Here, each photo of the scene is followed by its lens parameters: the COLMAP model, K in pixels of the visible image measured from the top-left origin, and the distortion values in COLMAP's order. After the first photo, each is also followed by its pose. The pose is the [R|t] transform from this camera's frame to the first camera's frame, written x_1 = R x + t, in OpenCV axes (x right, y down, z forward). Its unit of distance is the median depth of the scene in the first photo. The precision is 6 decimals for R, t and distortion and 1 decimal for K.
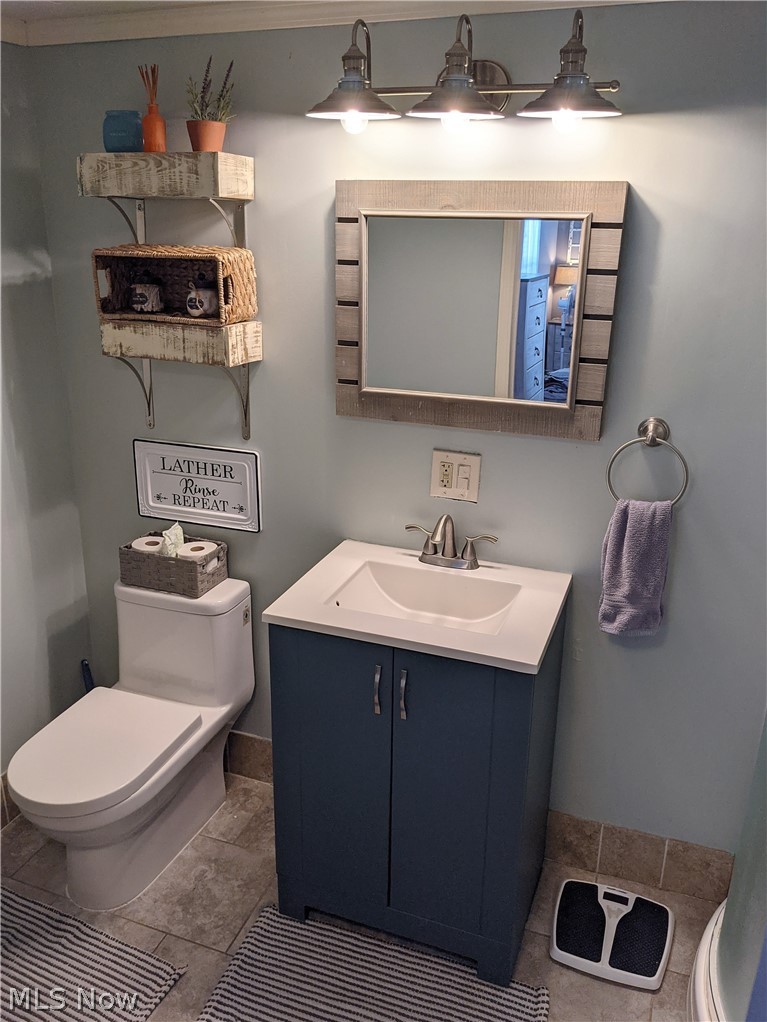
lens RADIAL K [[858.6, 0, 378.1], [0, 858.6, 512.5], [0, 0, 1]] dist [0.007126, -0.000280]
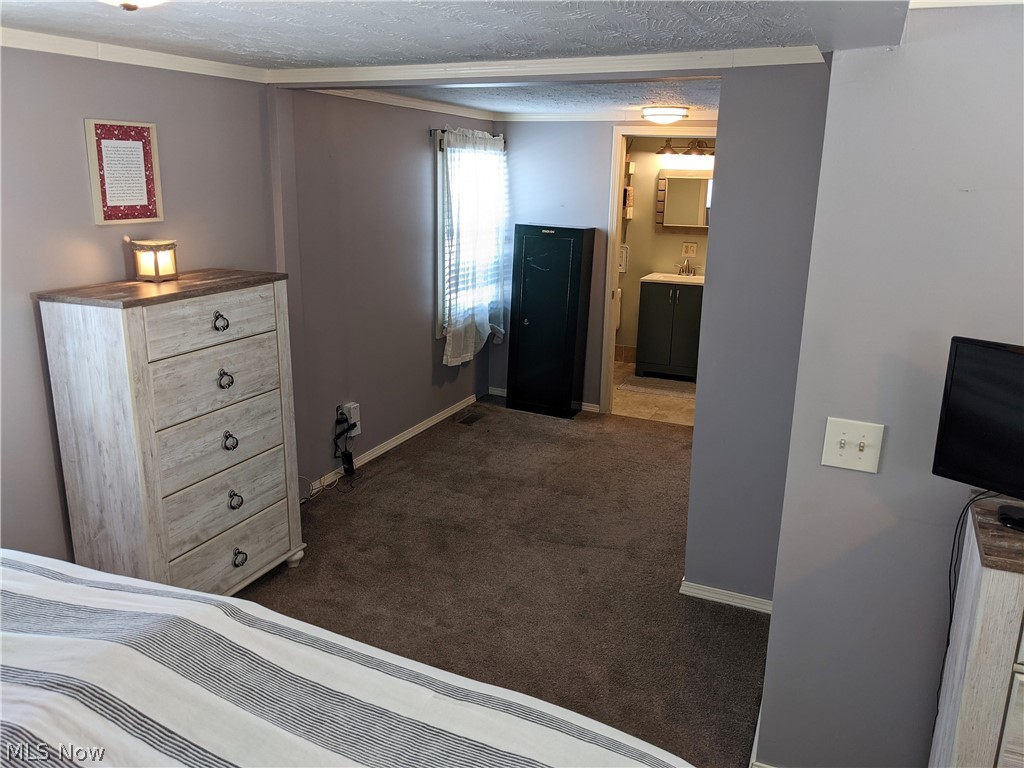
lens RADIAL K [[818.0, 0, 507.9], [0, 818.0, 386.2], [0, 0, 1]] dist [0.072266, -0.105850]
pose [[0.997849, 0.024222, -0.060909, -0.460027], [-0.029498, 0.995747, -0.087280, 0.880113], [0.058536, 0.088889, 0.994320, -2.494511]]
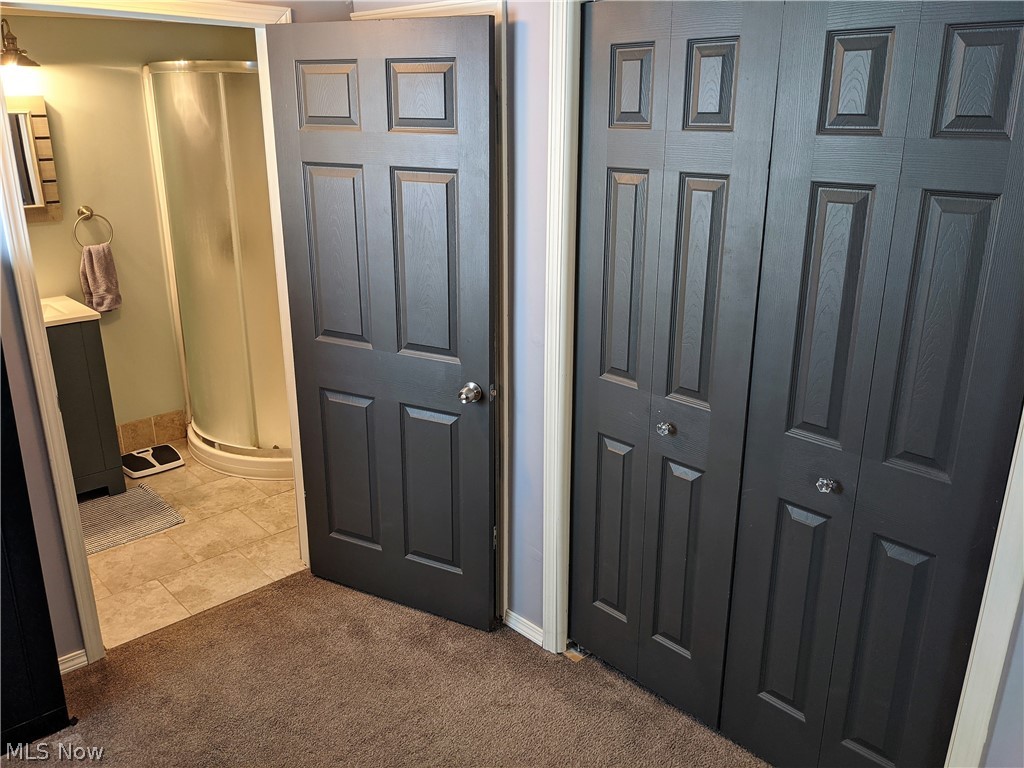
lens RADIAL K [[818.0, 0, 507.9], [0, 818.0, 386.2], [0, 0, 1]] dist [0.072266, -0.105850]
pose [[0.446740, -0.301231, 0.842427, -0.998568], [0.306339, 0.936198, 0.172309, 0.256555], [-0.840583, 0.181092, 0.510515, -0.783450]]
